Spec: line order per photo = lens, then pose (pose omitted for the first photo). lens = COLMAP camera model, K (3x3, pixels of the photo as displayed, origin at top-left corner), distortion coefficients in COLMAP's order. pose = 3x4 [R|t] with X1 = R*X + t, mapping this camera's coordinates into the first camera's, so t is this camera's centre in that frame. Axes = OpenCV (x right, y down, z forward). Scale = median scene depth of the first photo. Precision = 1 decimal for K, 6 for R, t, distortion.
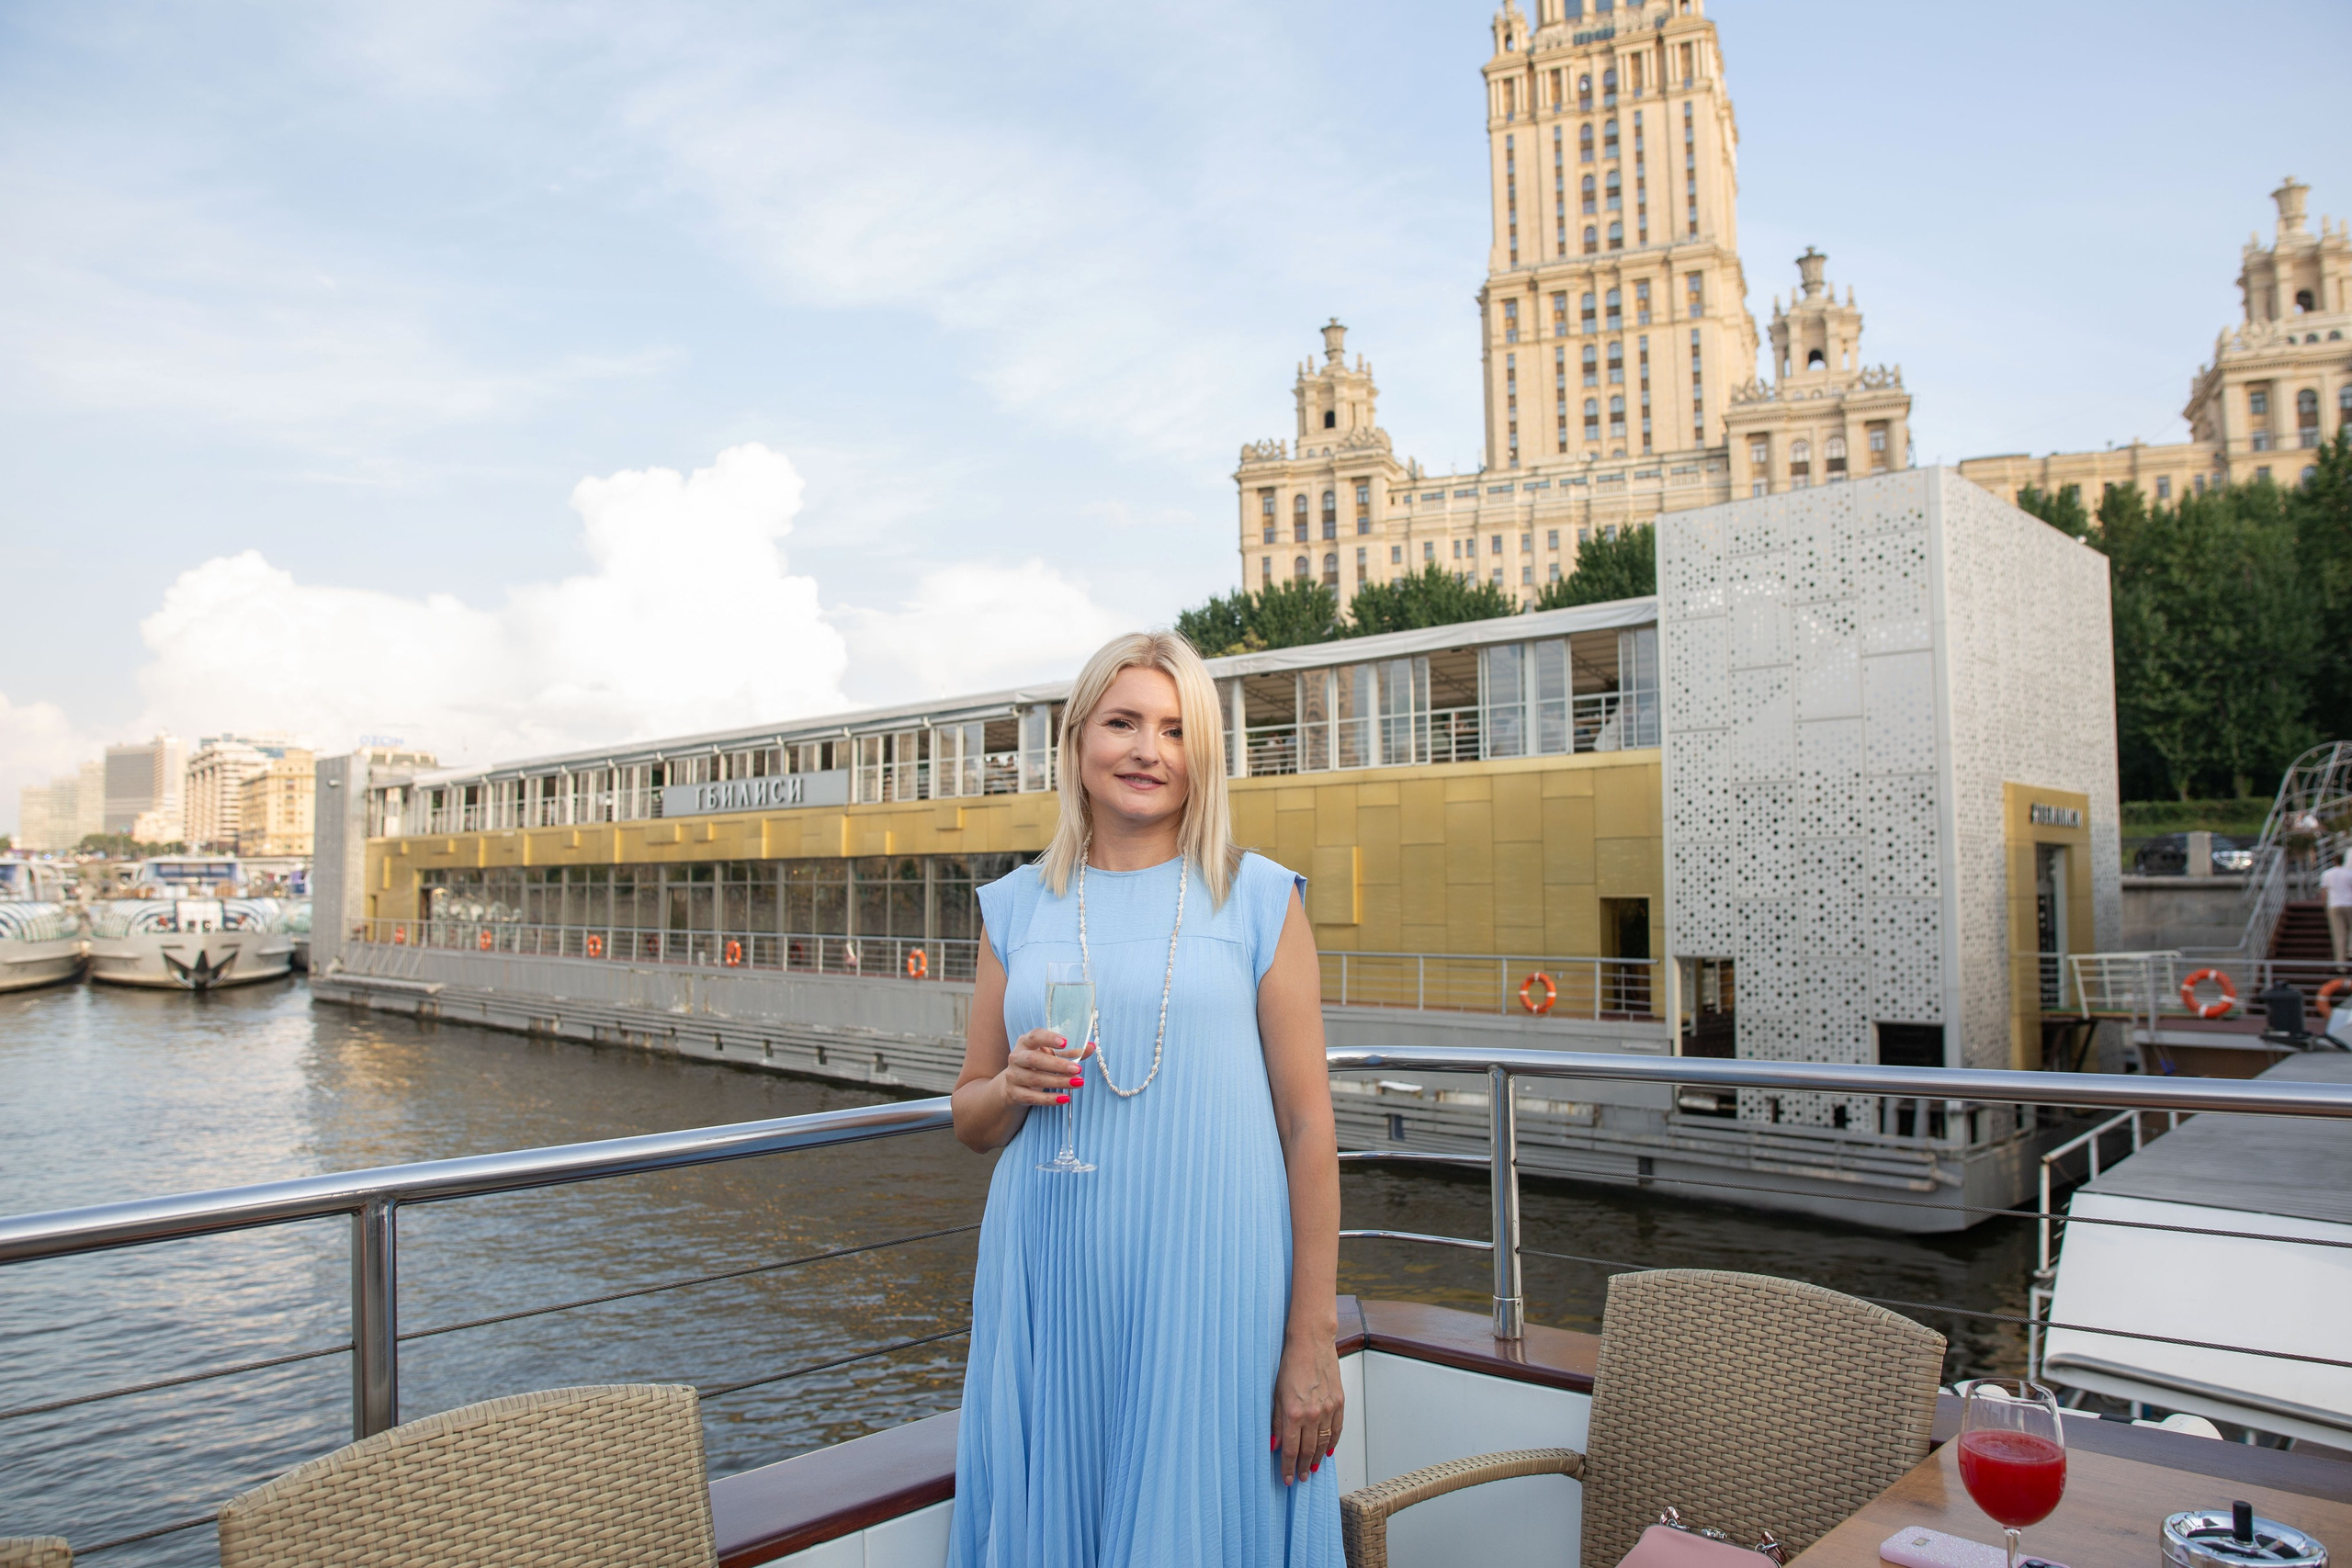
lens RADIAL K [[1556.9, 0, 1157.0], [0, 1556.9, 784.2], [0, 0, 1]] dist [-0.072588, 0.036707]
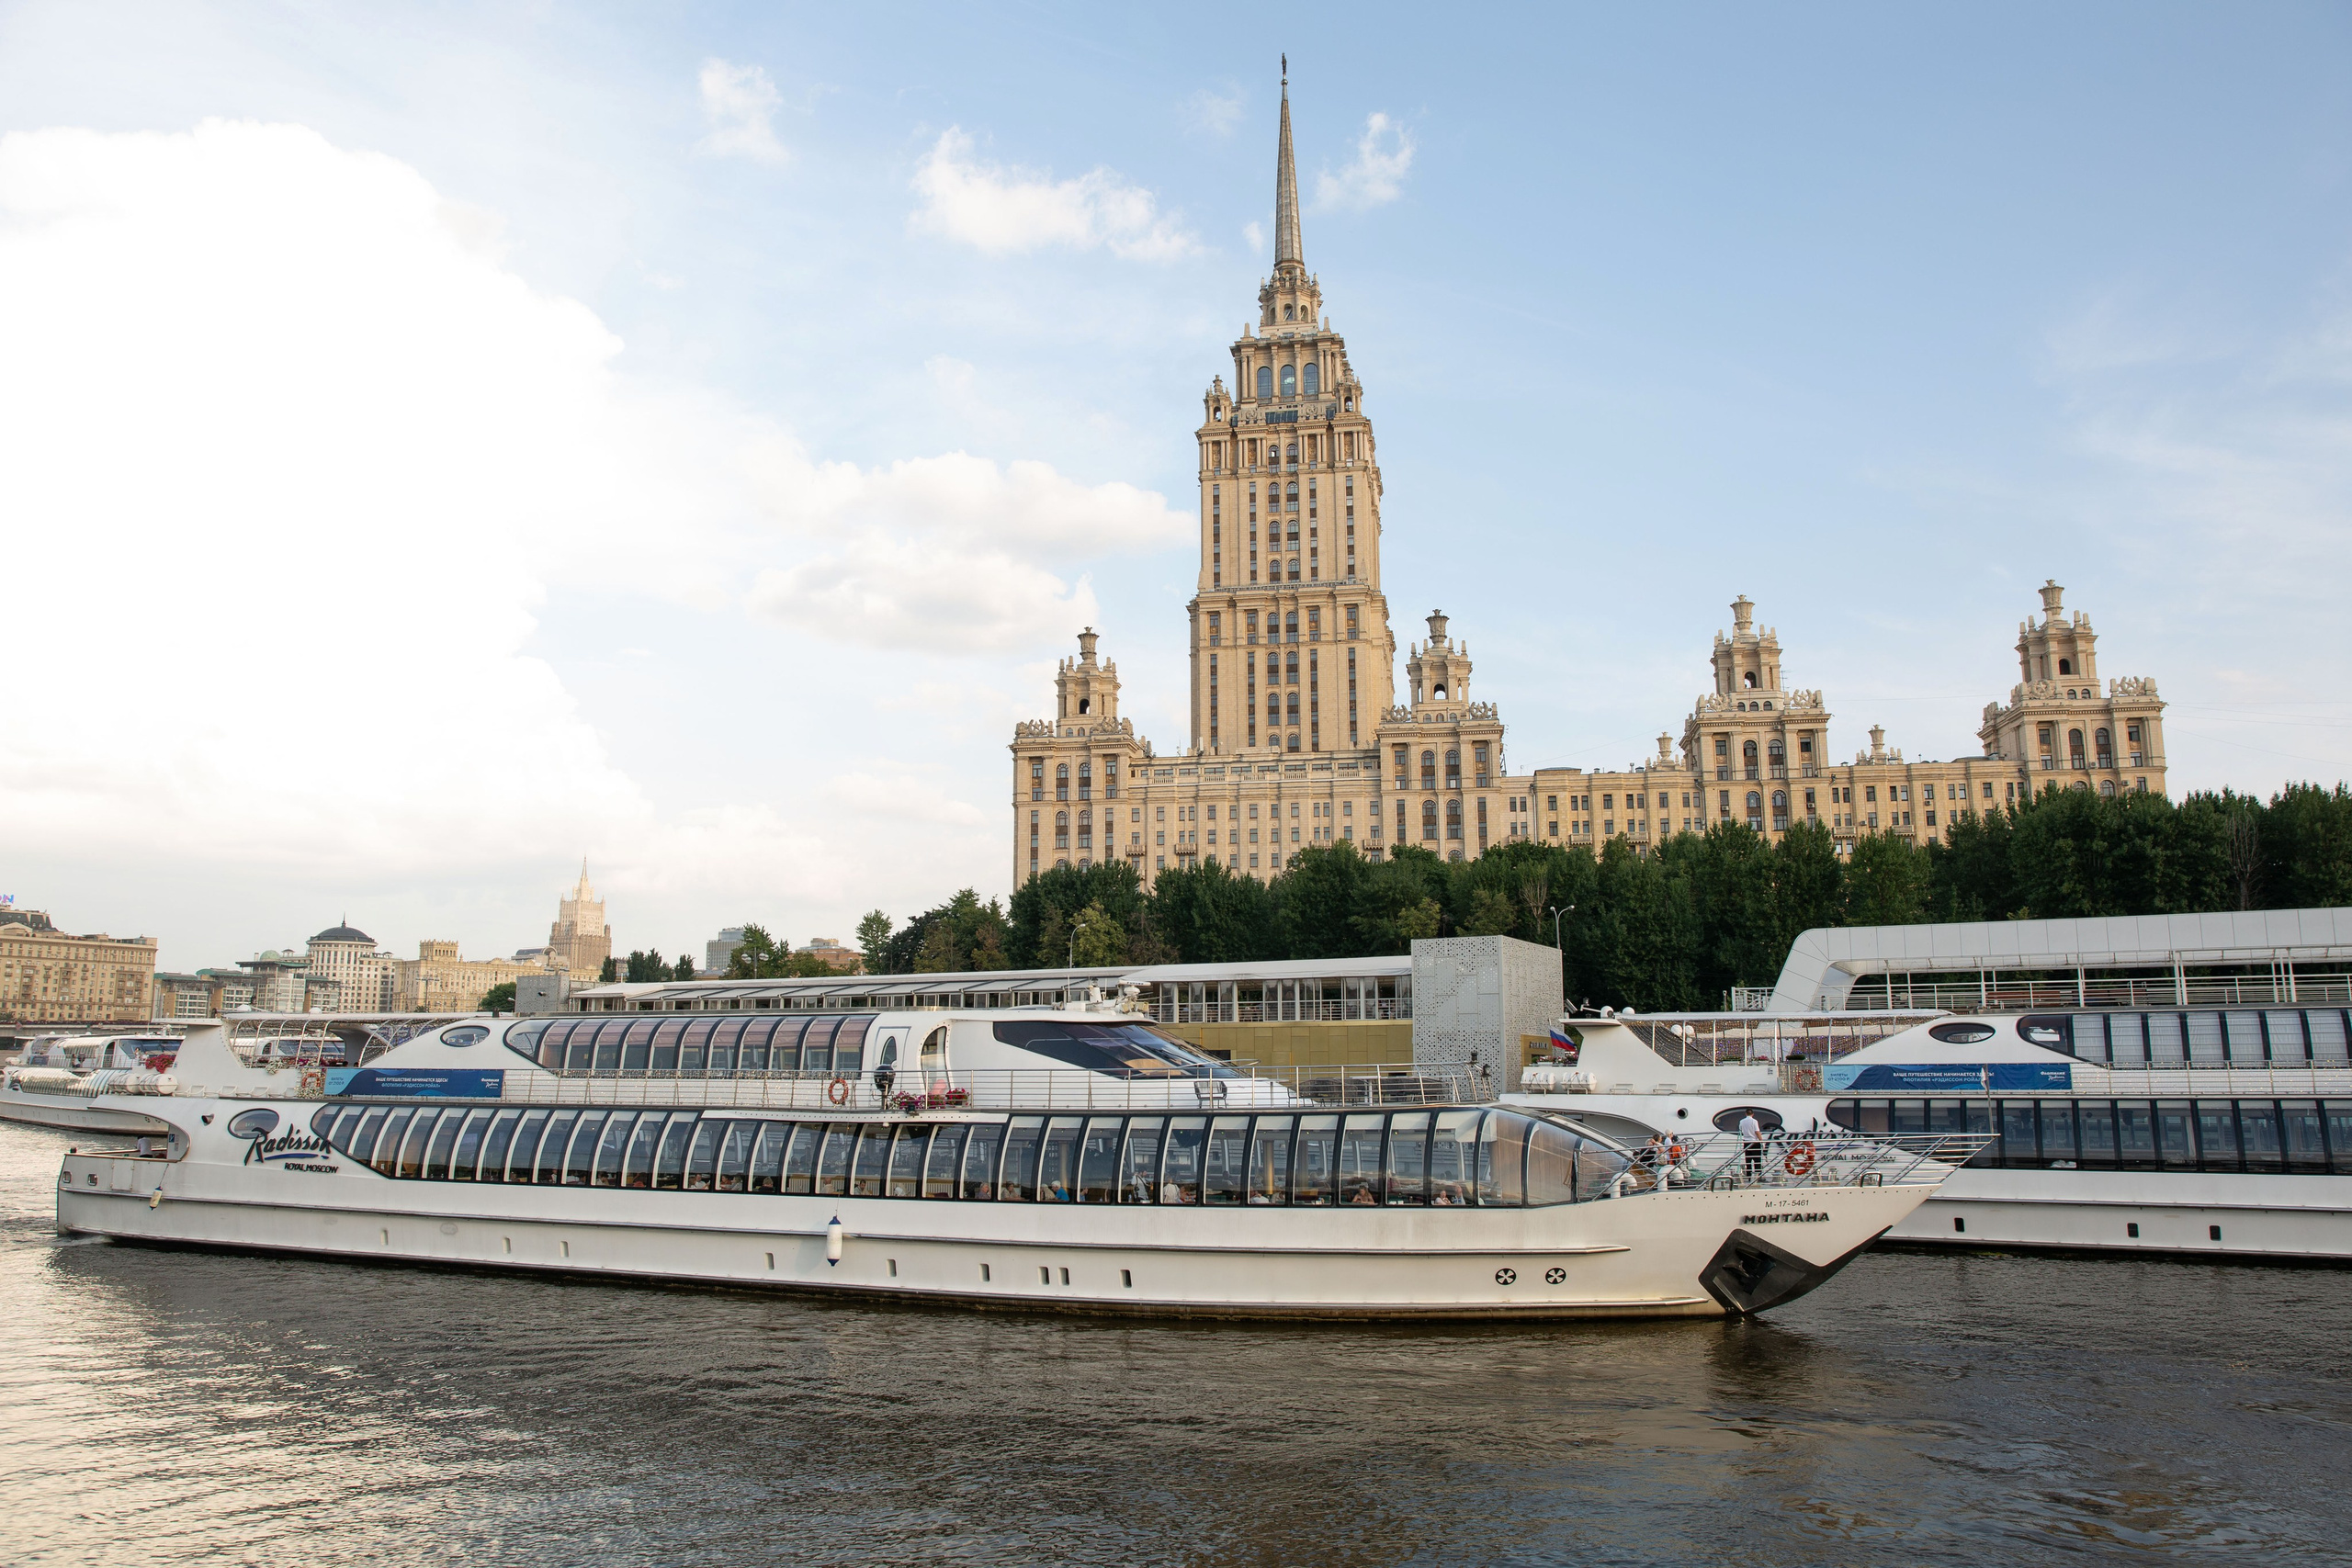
lens RADIAL K [[1612.3, 0, 1122.2], [0, 1612.3, 783.4], [0, 0, 1]] dist [-0.059855, 0.043237]
pose [[0.975026, 0.048732, 0.216679, -0.139034], [-0.024433, 0.993244, -0.113443, -0.017282], [-0.220743, 0.105316, 0.969629, -0.293458]]
